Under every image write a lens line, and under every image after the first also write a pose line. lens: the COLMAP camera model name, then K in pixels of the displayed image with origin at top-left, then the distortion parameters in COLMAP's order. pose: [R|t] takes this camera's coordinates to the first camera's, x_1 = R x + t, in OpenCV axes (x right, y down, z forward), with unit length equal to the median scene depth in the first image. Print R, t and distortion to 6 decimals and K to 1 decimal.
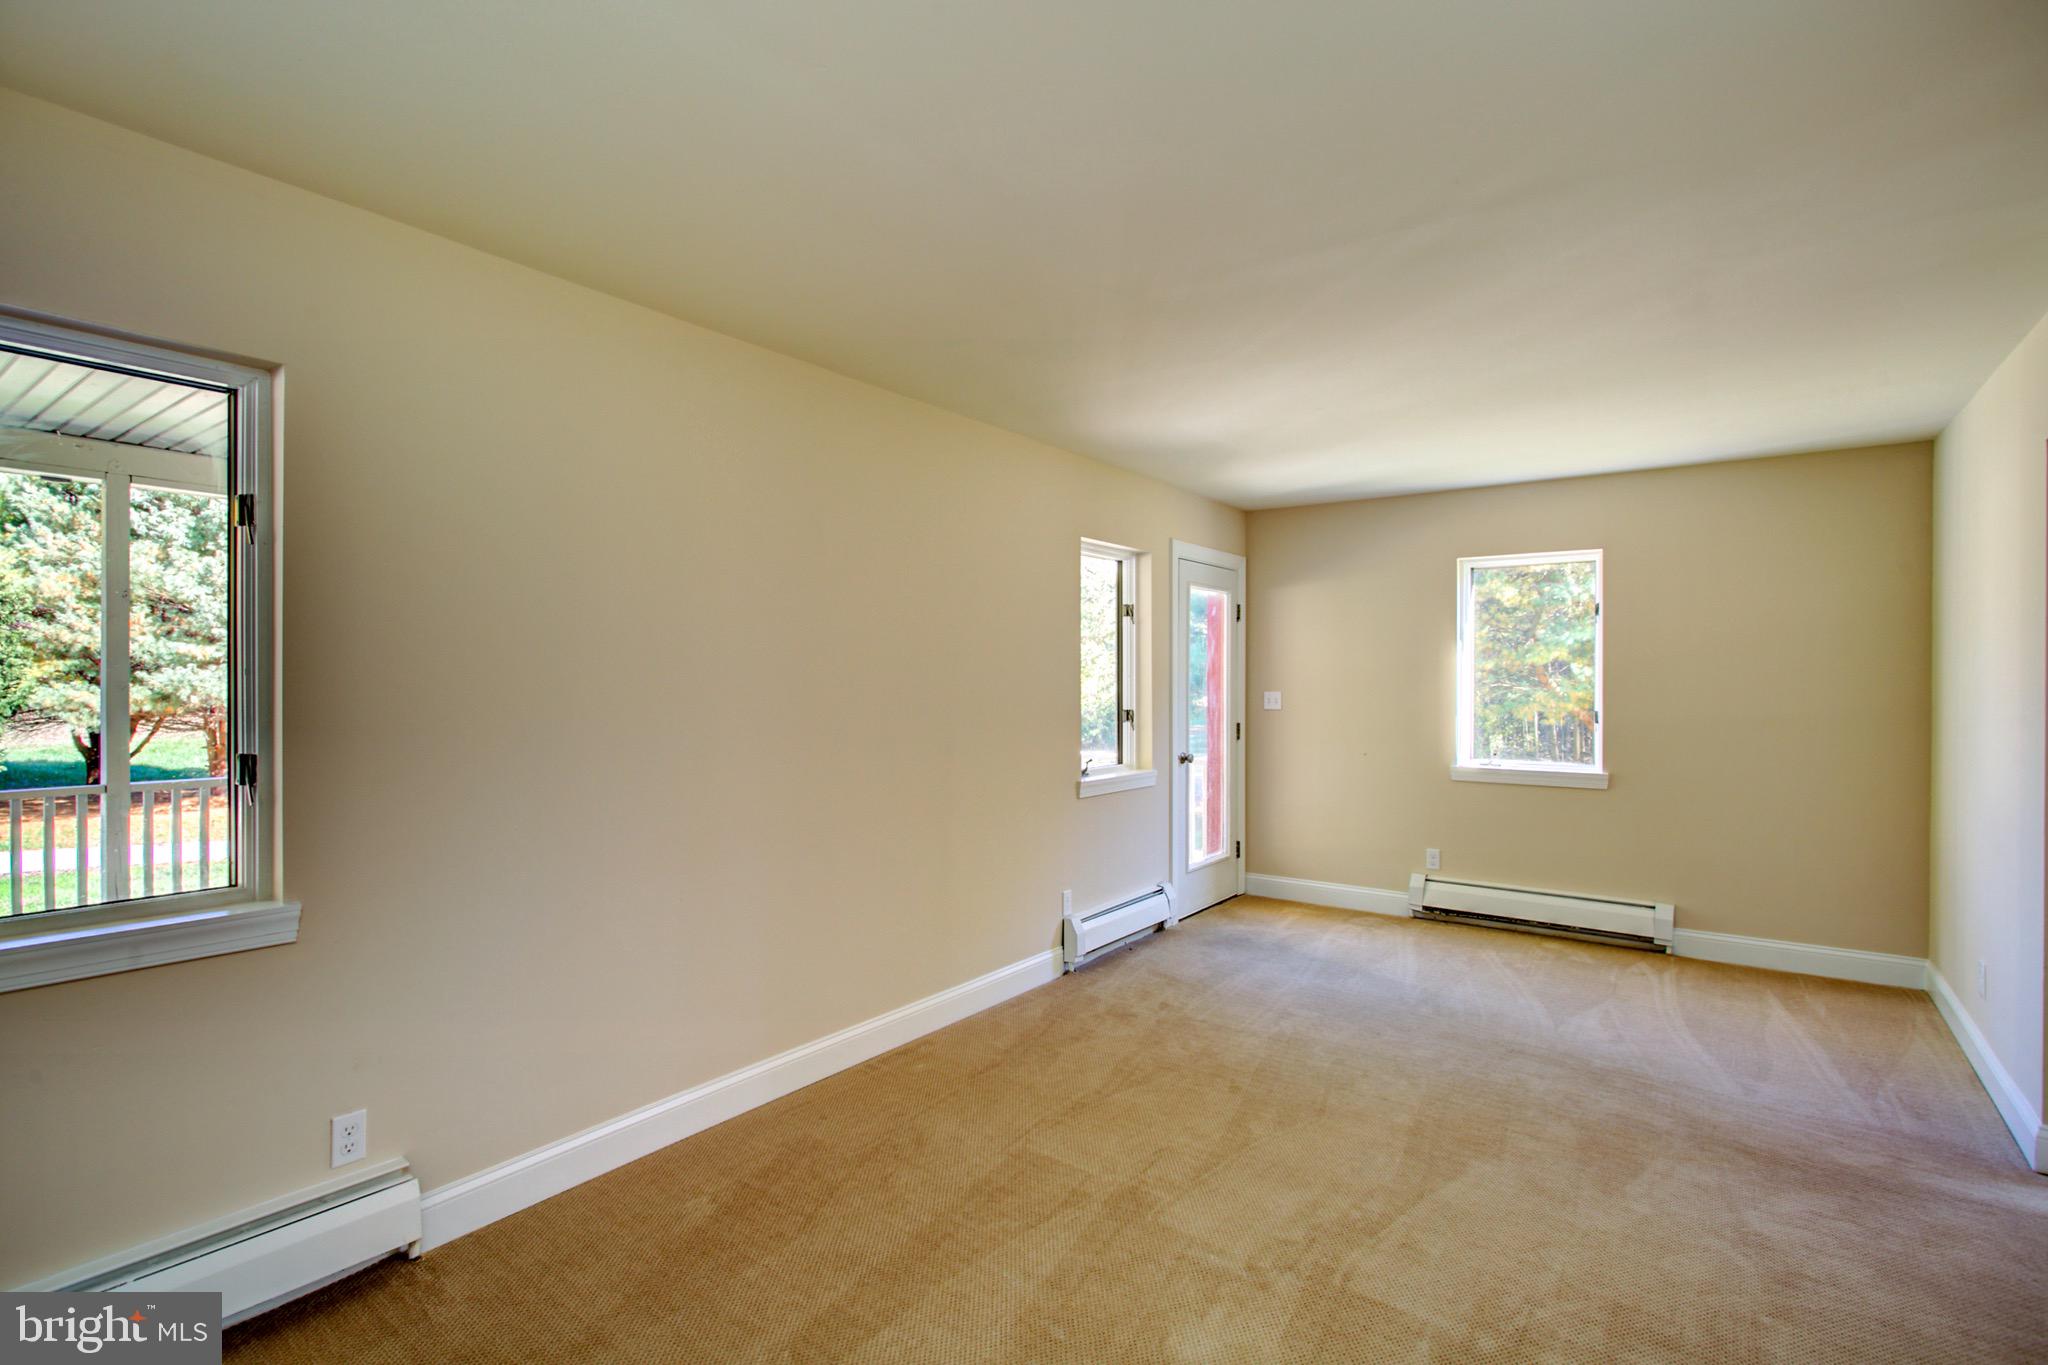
lens RADIAL K [[977.8, 0, 1024.0], [0, 977.8, 682.5], [0, 0, 1]] dist [-0.004622, -0.000234]
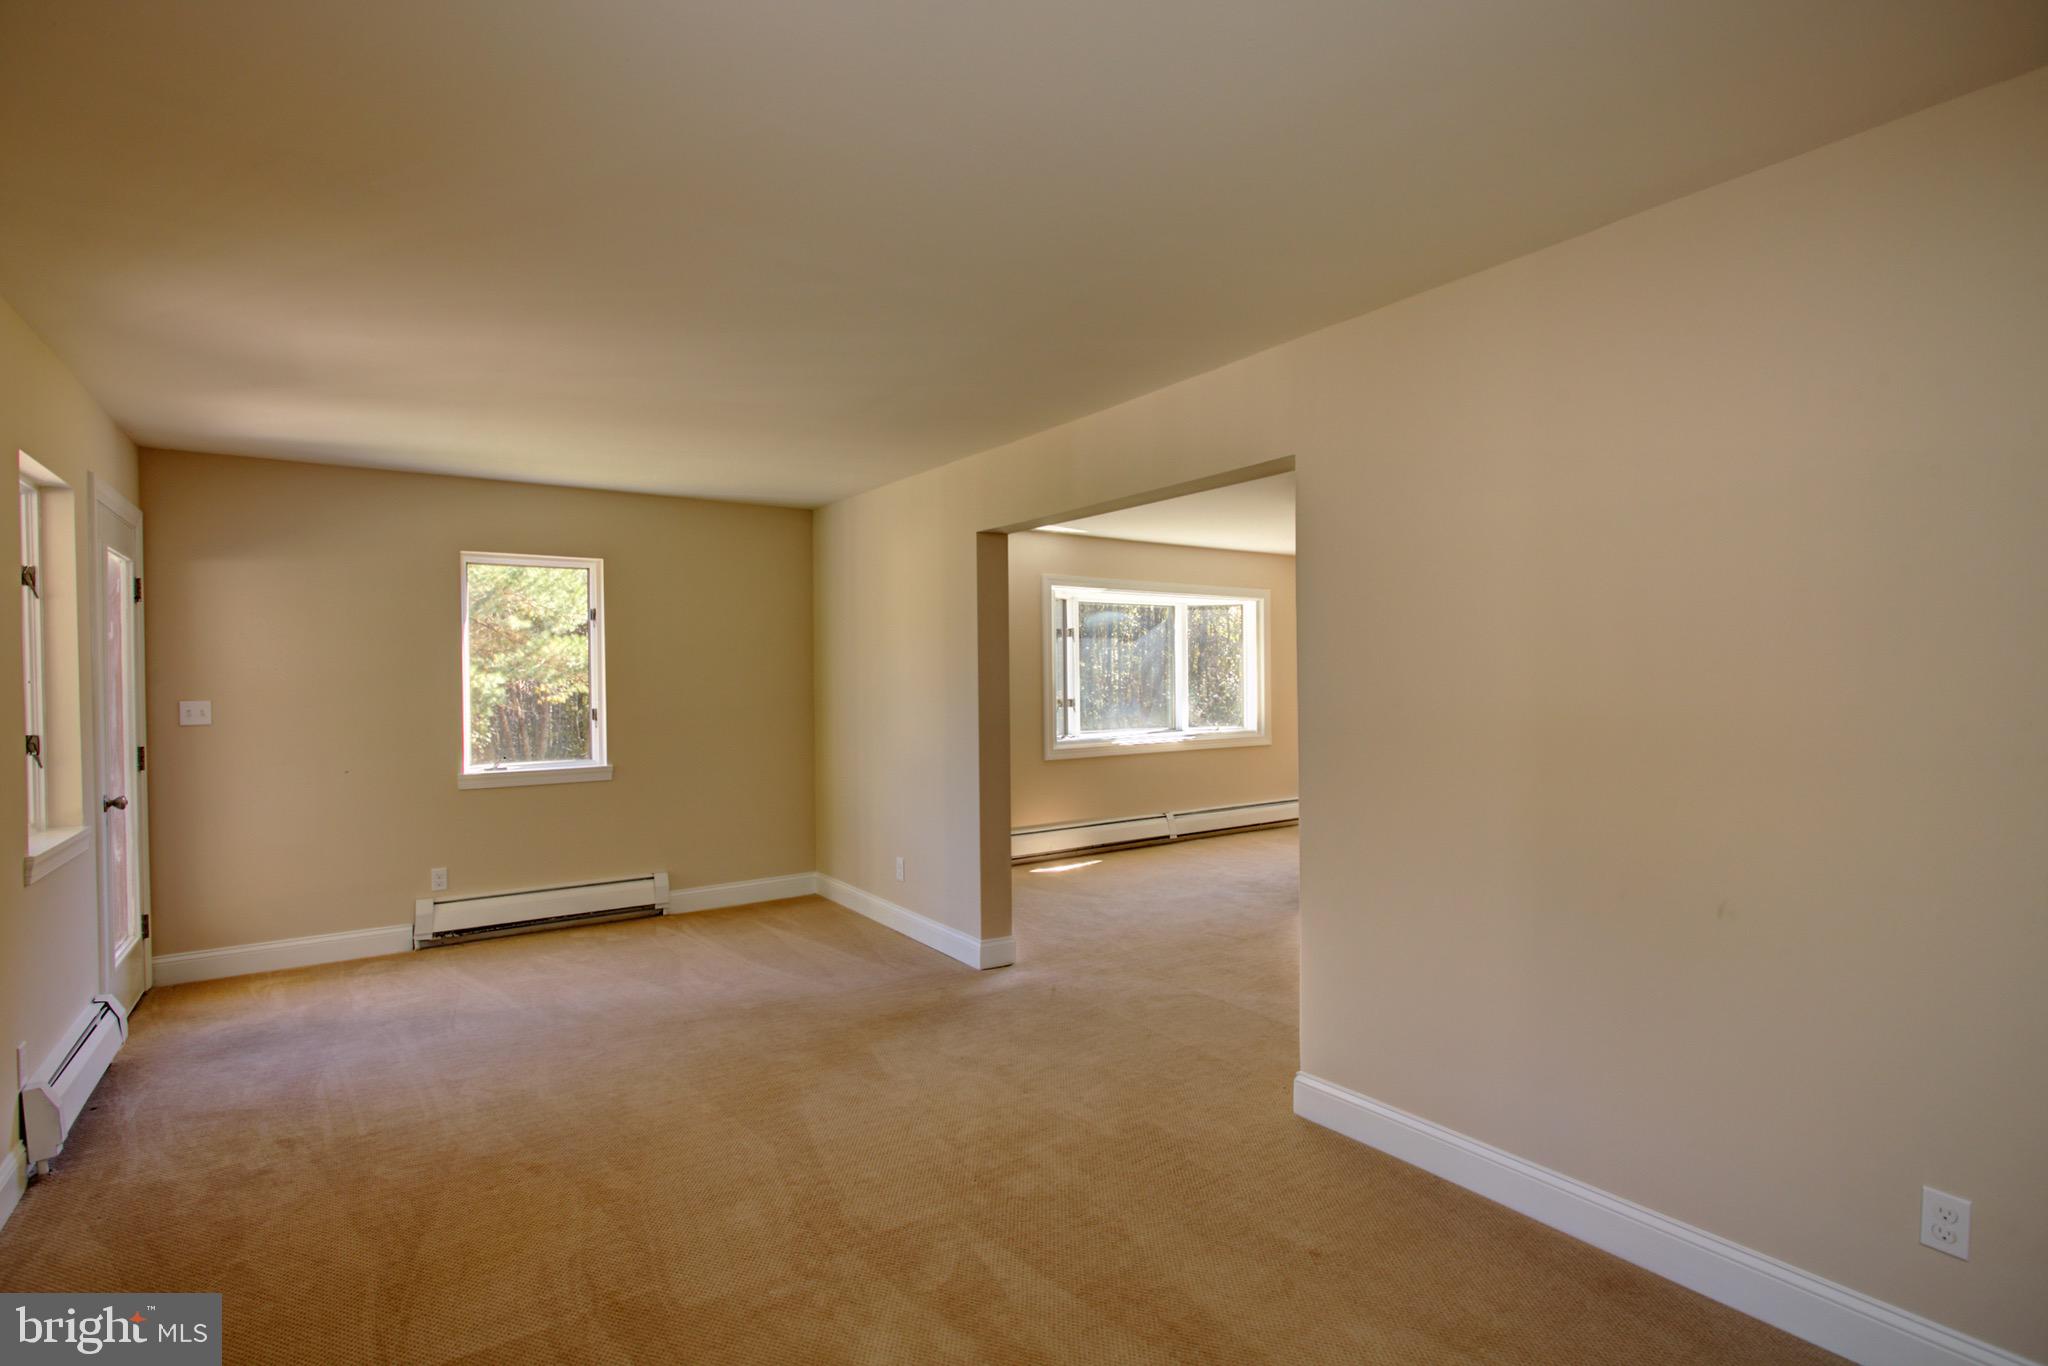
lens RADIAL K [[976.5, 0, 1004.1], [0, 976.5, 687.5], [0, 0, 1]] dist [0.000282, 0.000443]
pose [[0.328459, -0.016219, 0.944379, -0.309248], [0.014425, 0.999822, 0.012154, -0.000969], [-0.944408, 0.009631, 0.328635, 0.240164]]
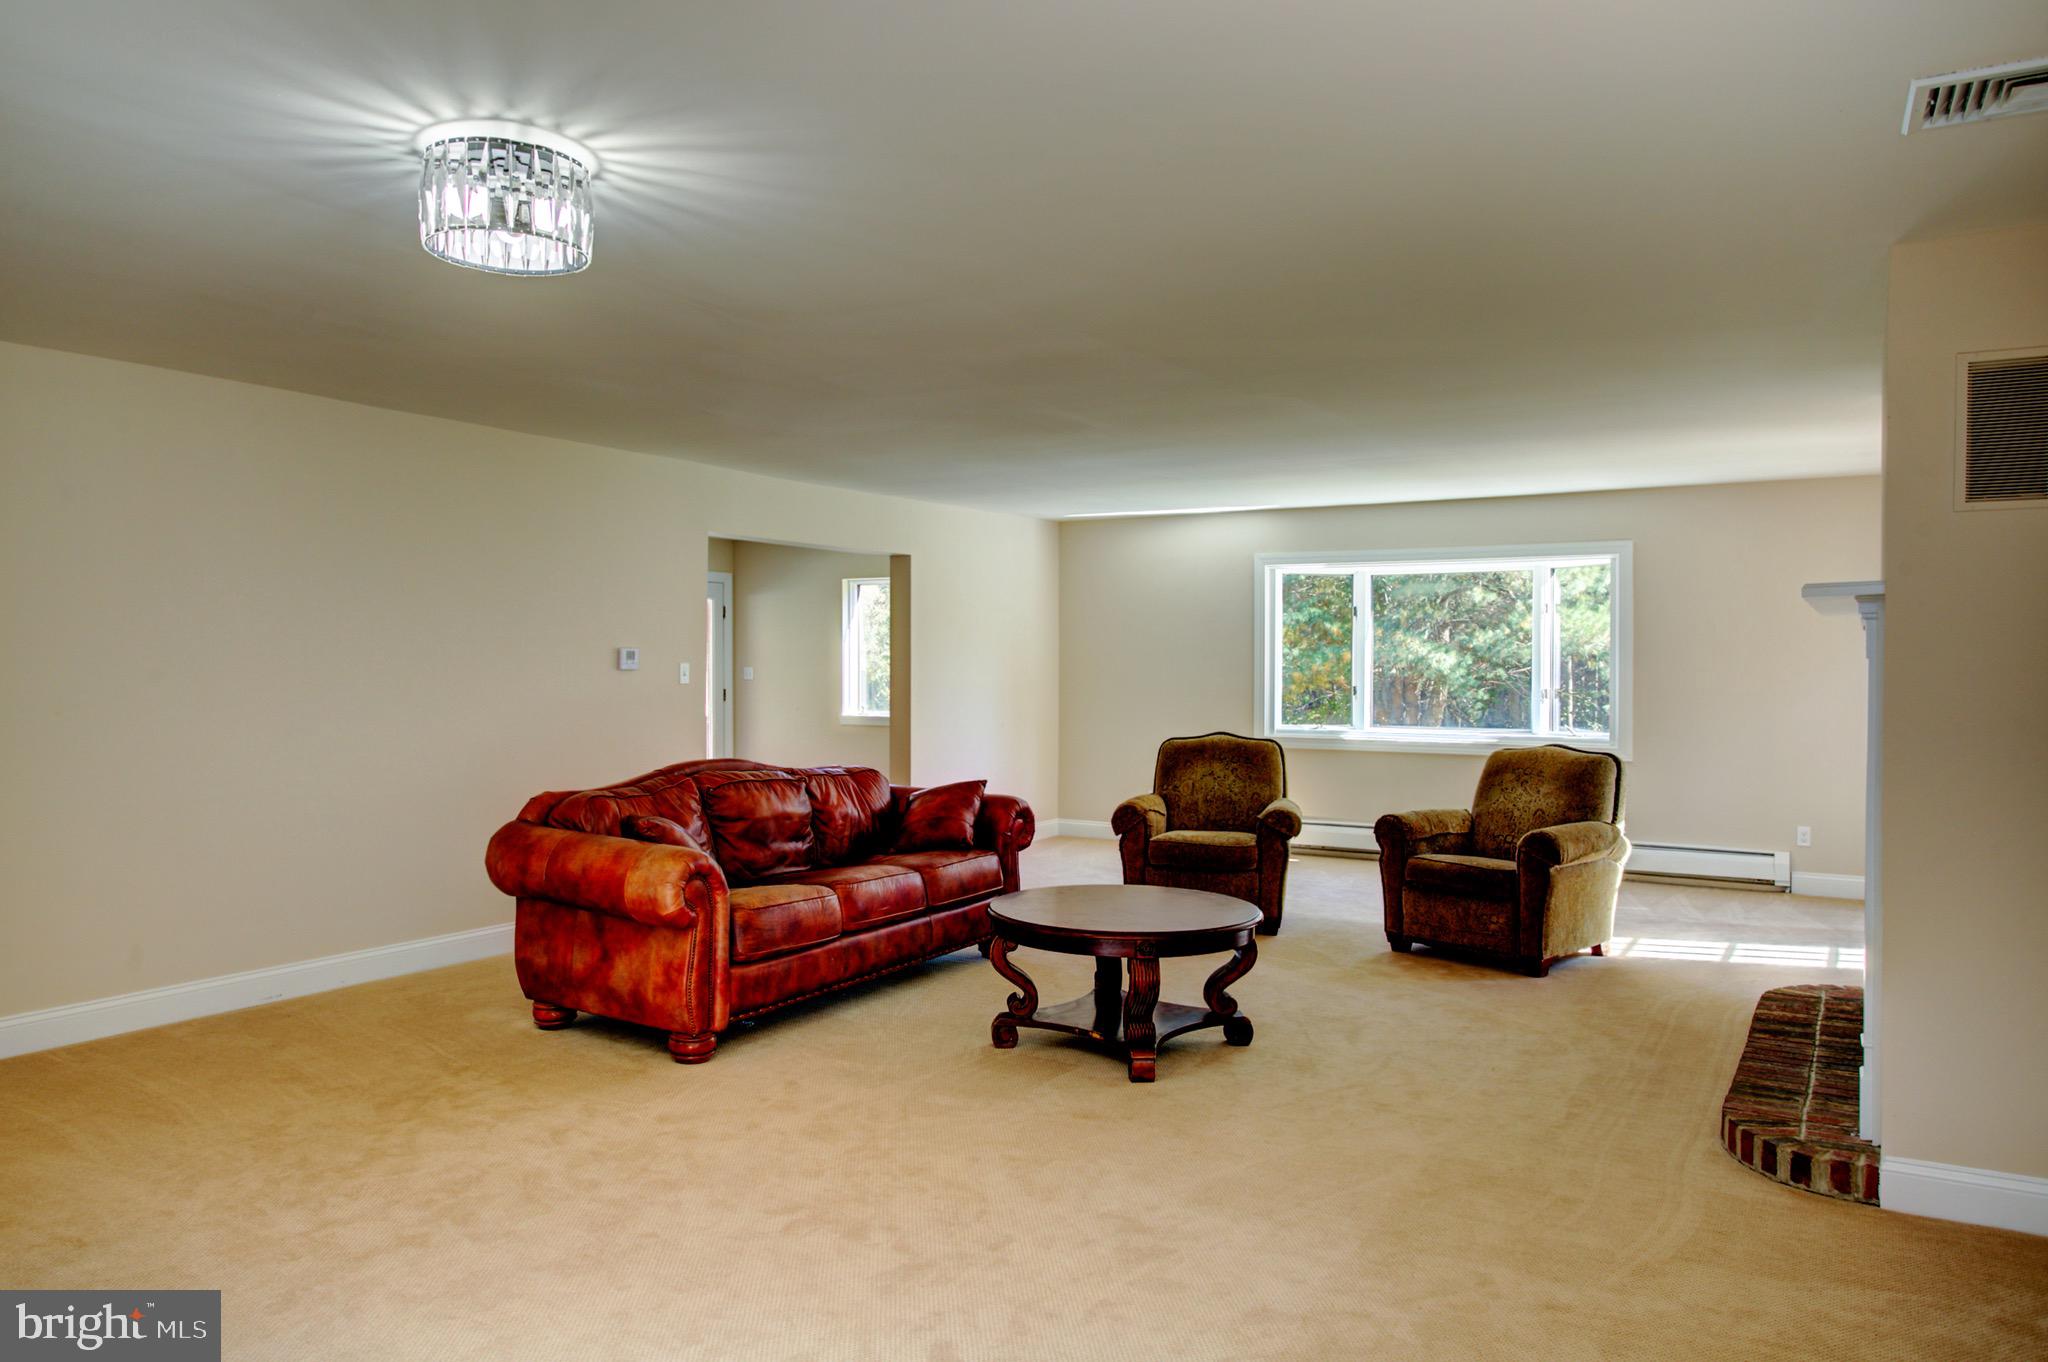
lens RADIAL K [[1414.6, 0, 1024.0], [0, 1414.6, 681.0], [0, 0, 1]] dist [0.008329, 0.002237]
pose [[0.996990, 0.000081, 0.077526, 0.641665], [-0.000914, 0.999942, 0.010716, 0.009190], [-0.077520, -0.010755, 0.996933, -1.431360]]
